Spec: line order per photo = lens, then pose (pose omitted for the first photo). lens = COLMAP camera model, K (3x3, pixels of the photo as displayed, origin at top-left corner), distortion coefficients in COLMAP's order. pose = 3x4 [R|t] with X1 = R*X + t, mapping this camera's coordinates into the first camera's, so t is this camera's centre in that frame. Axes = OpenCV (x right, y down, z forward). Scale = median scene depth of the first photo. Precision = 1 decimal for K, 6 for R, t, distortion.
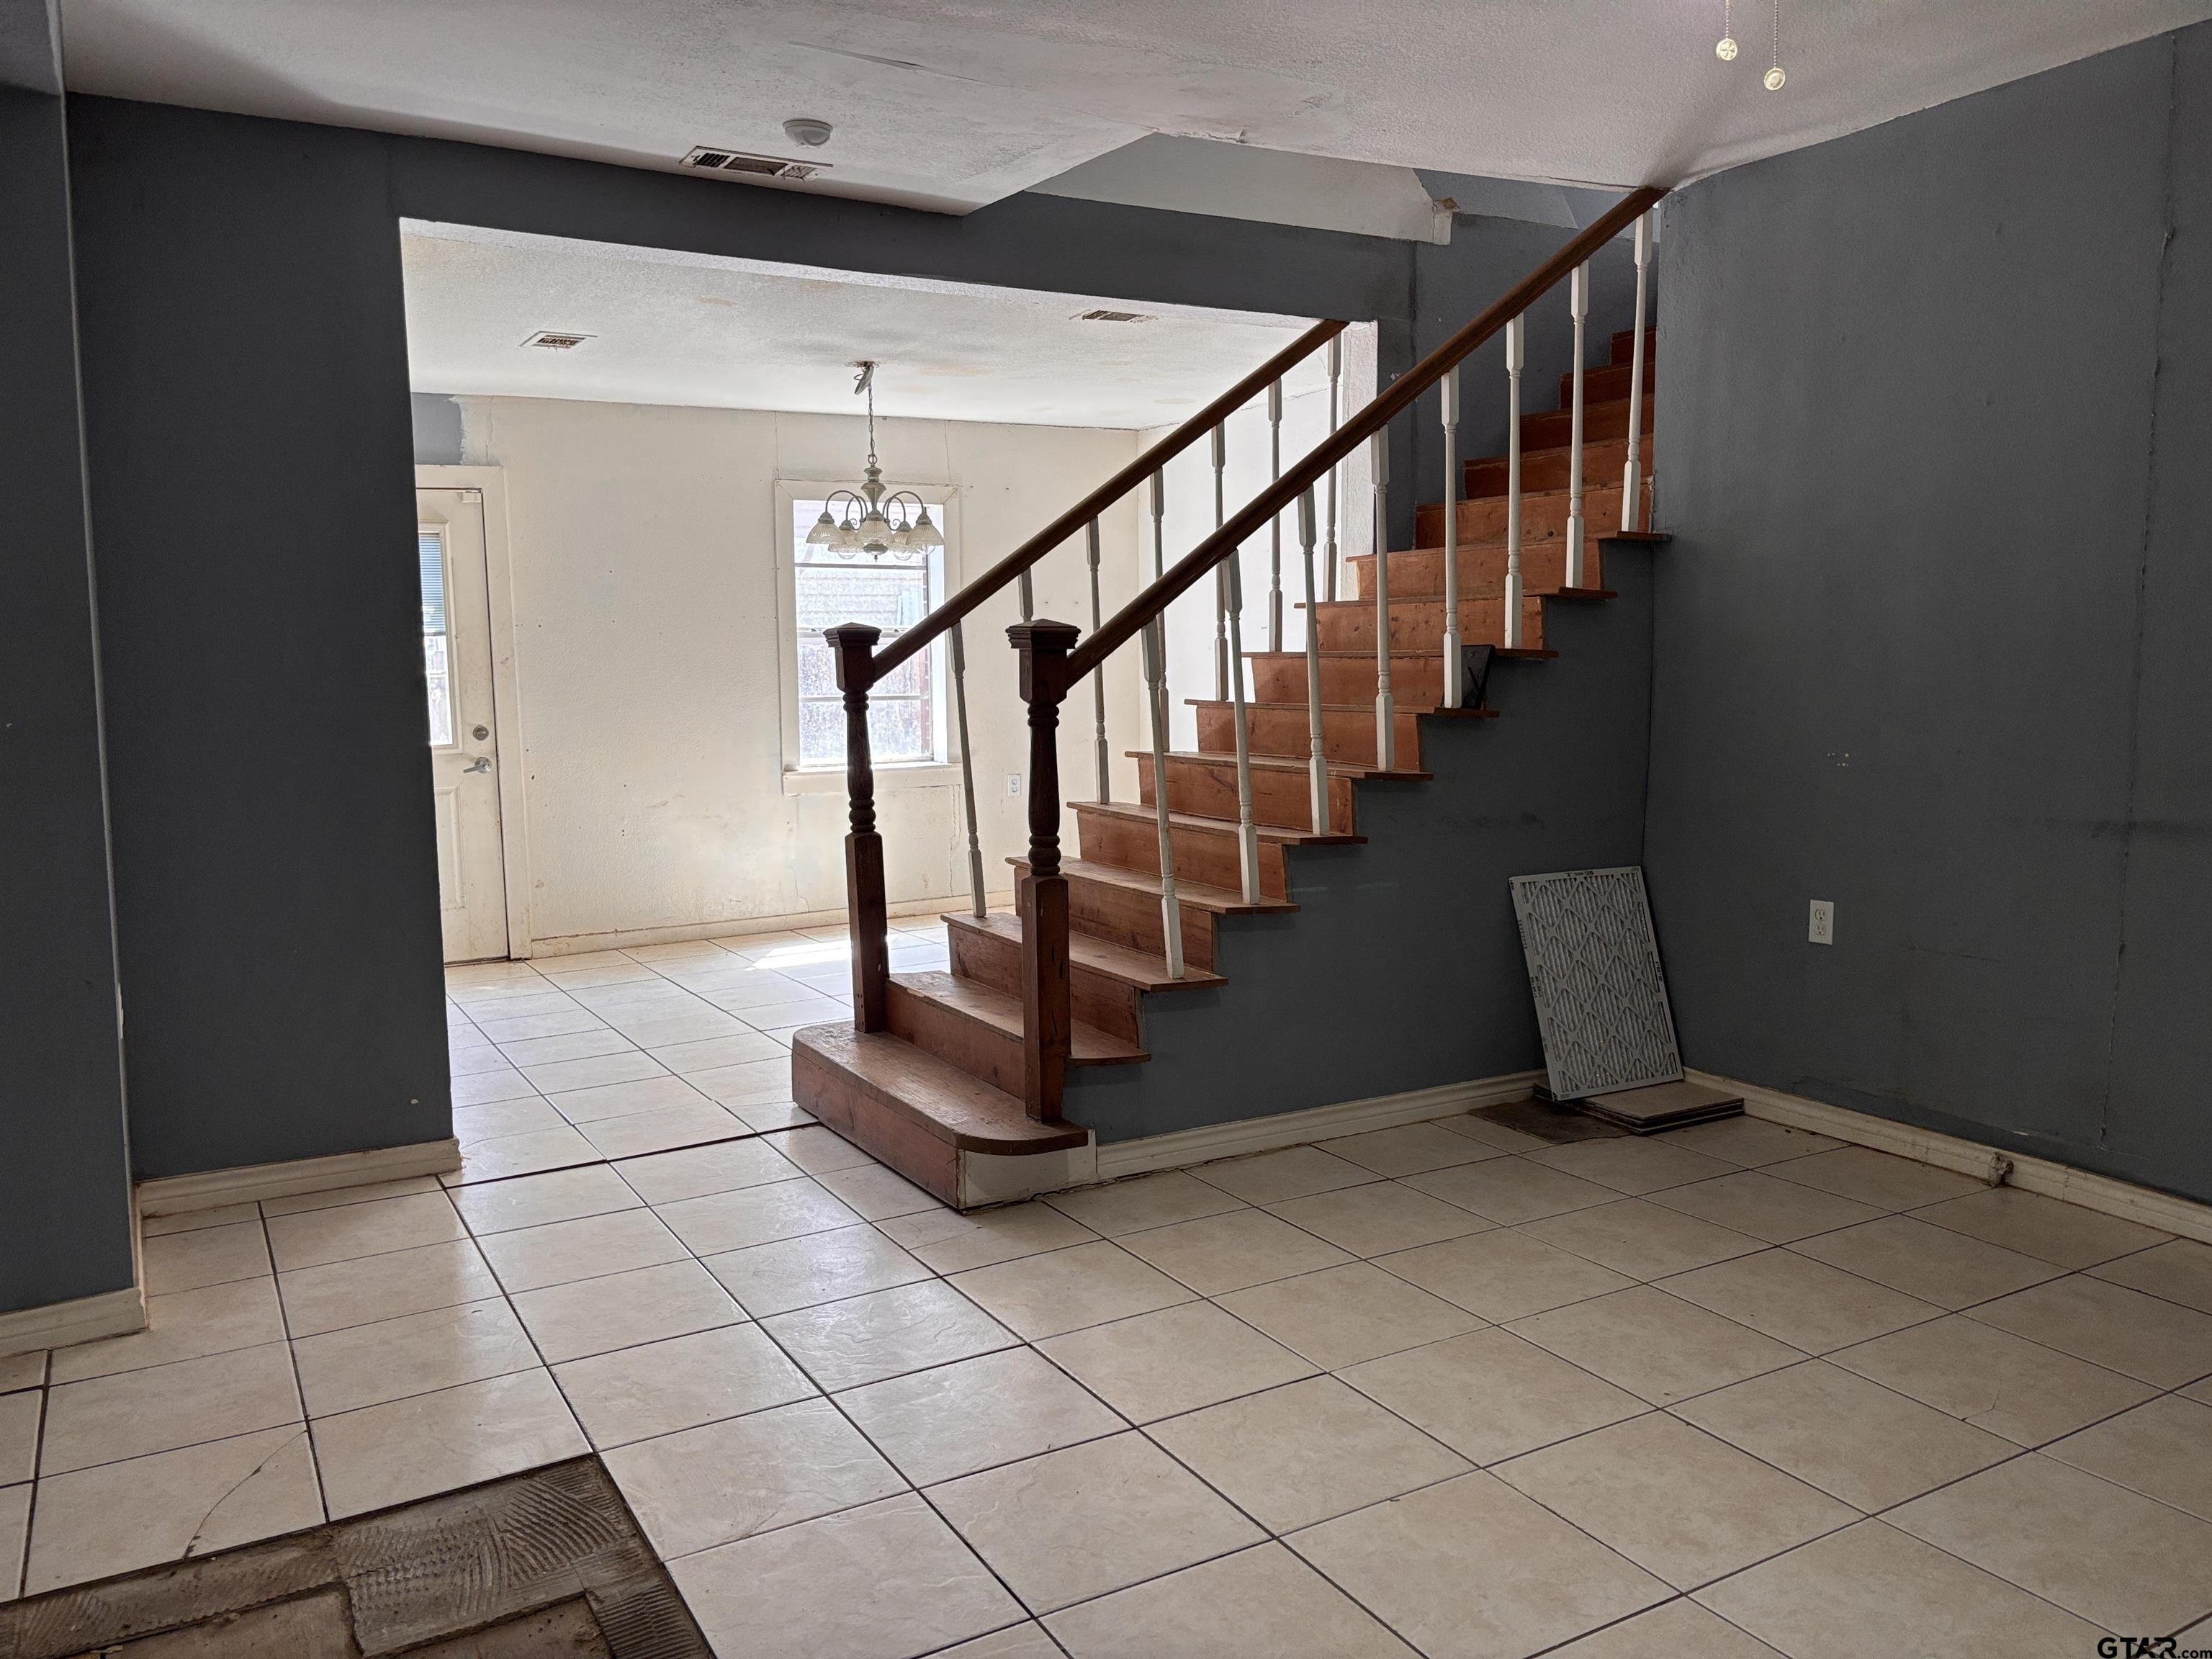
lens RADIAL K [[1669.7, 0, 1093.5], [0, 1669.7, 844.9], [0, 0, 1]] dist [0.065399, -0.075879]
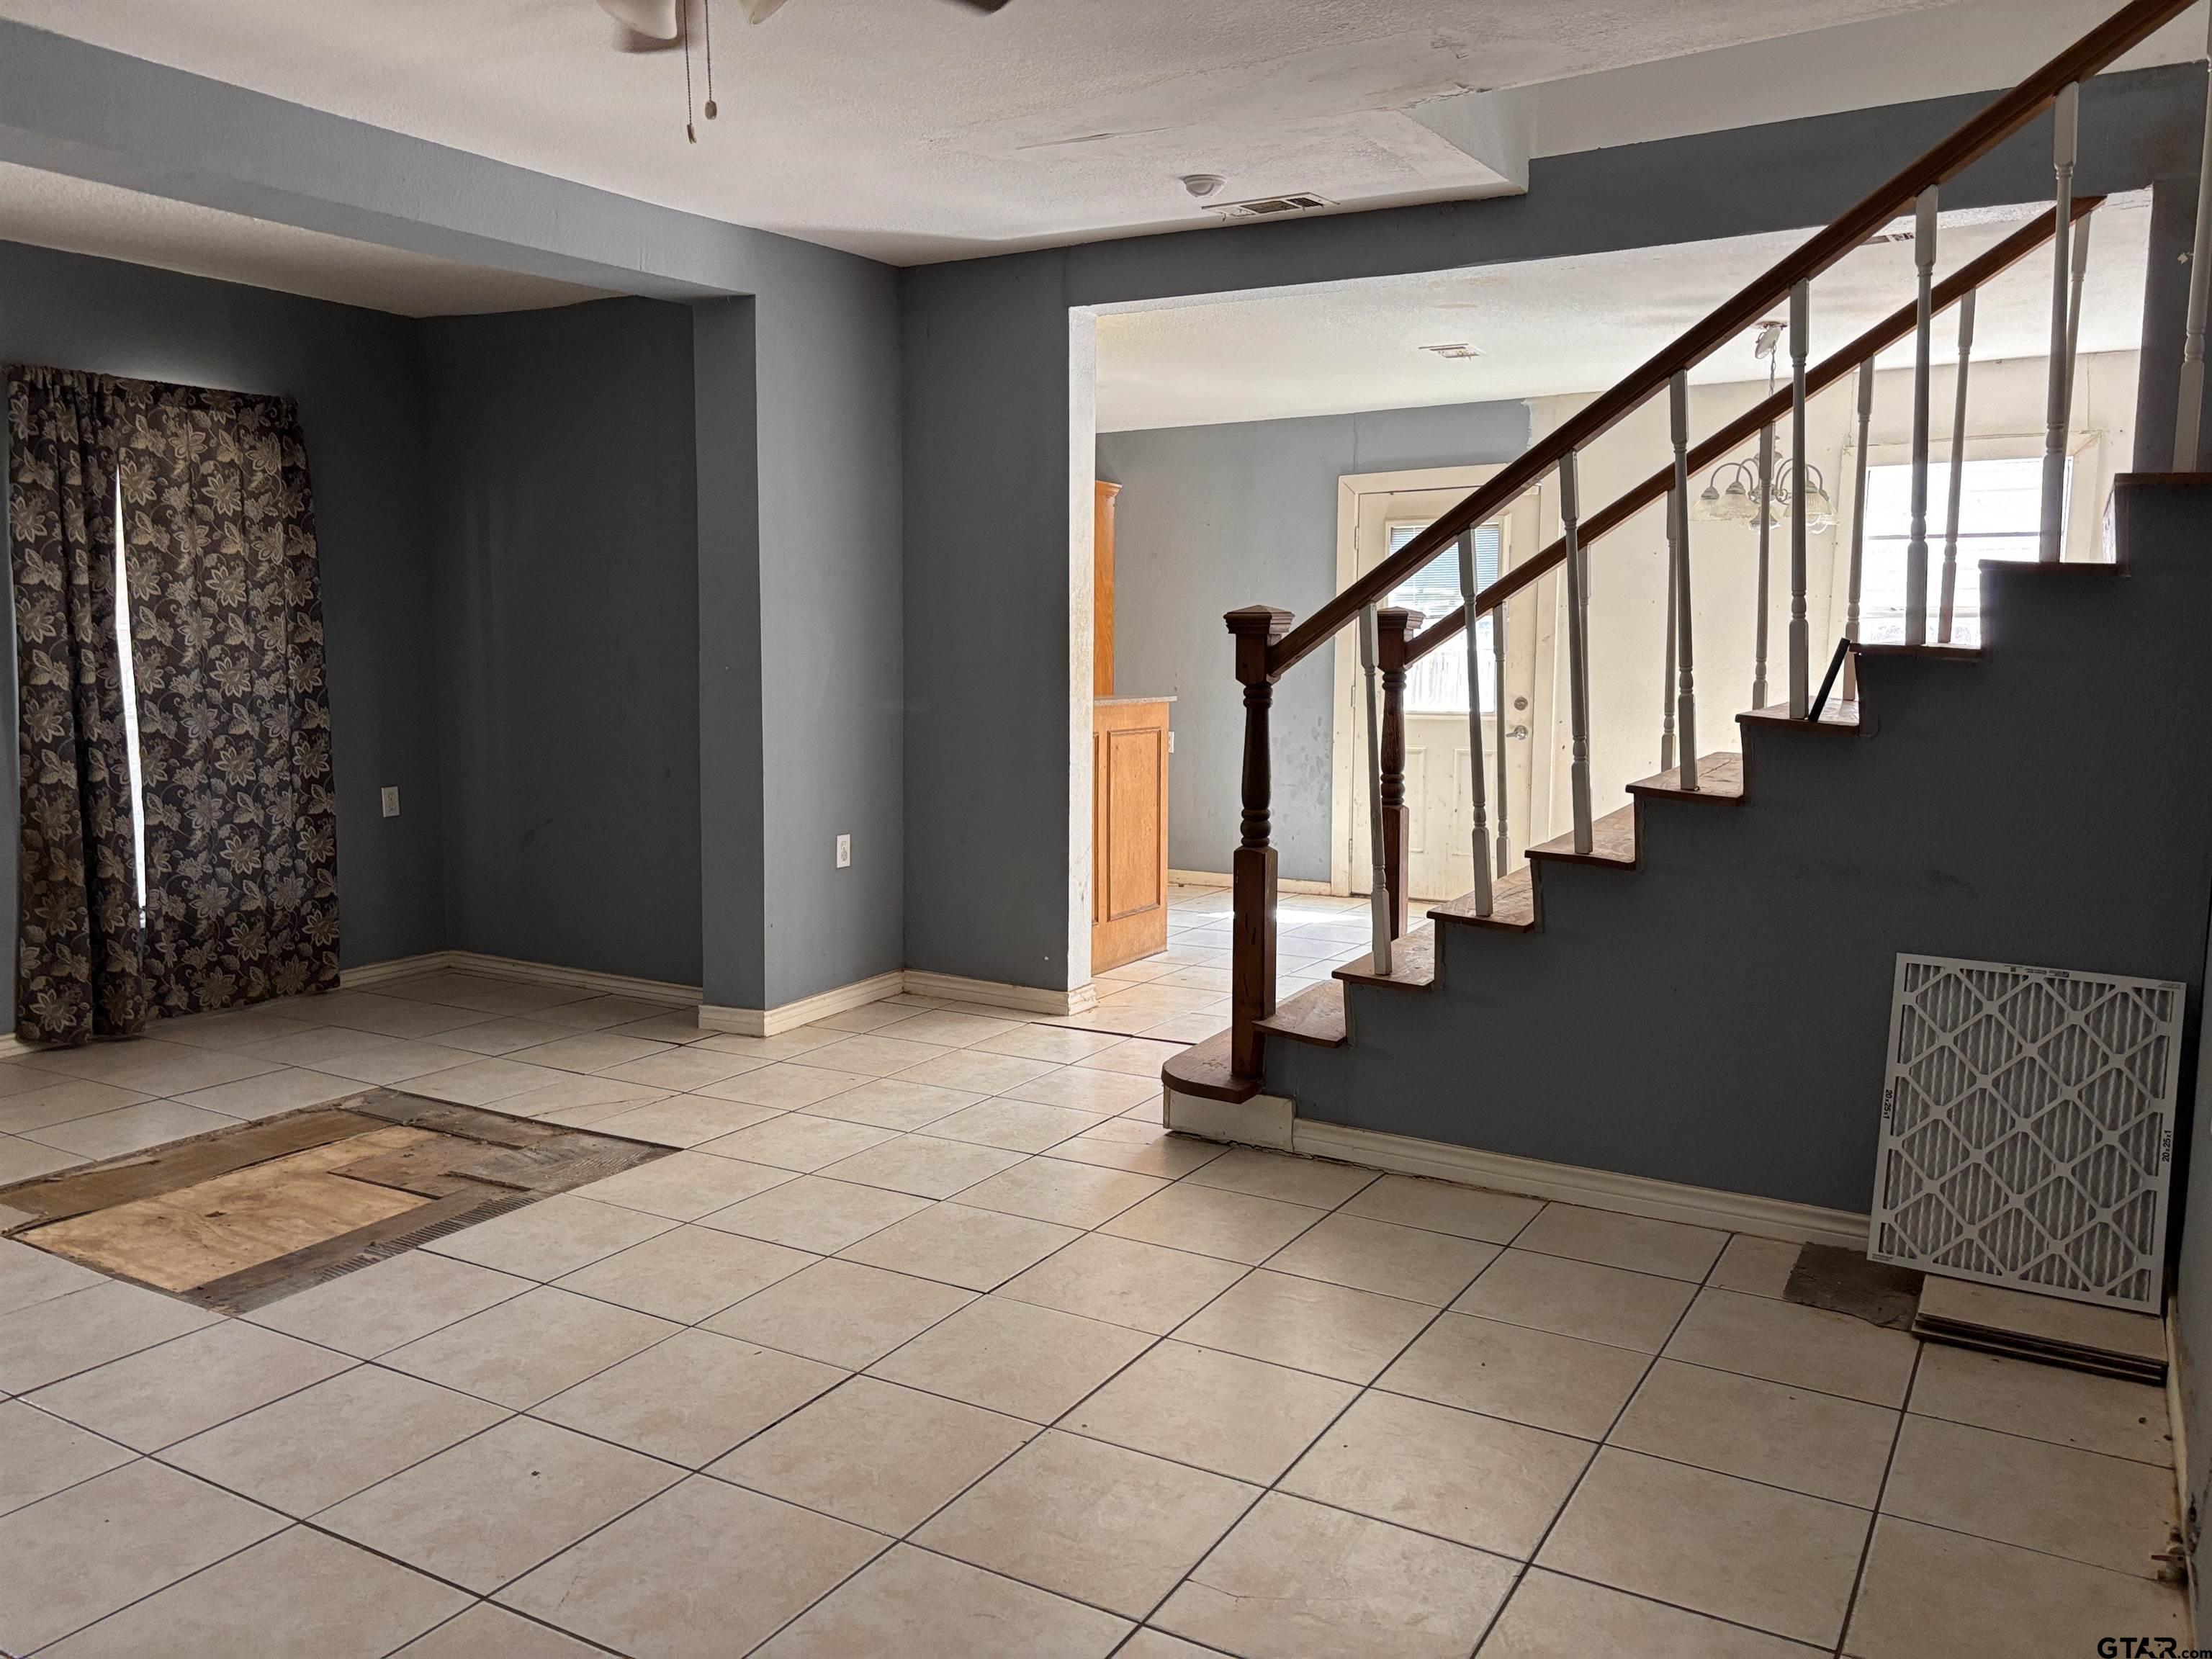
lens RADIAL K [[1668.7, 0, 1106.2], [0, 1668.7, 840.0], [0, 0, 1]] dist [0.054517, -0.069147]
pose [[0.497339, 0.122708, -0.858834, 0.746757], [-0.111506, 0.990777, 0.076987, -0.051522], [0.860360, 0.057477, 0.506435, 0.339408]]
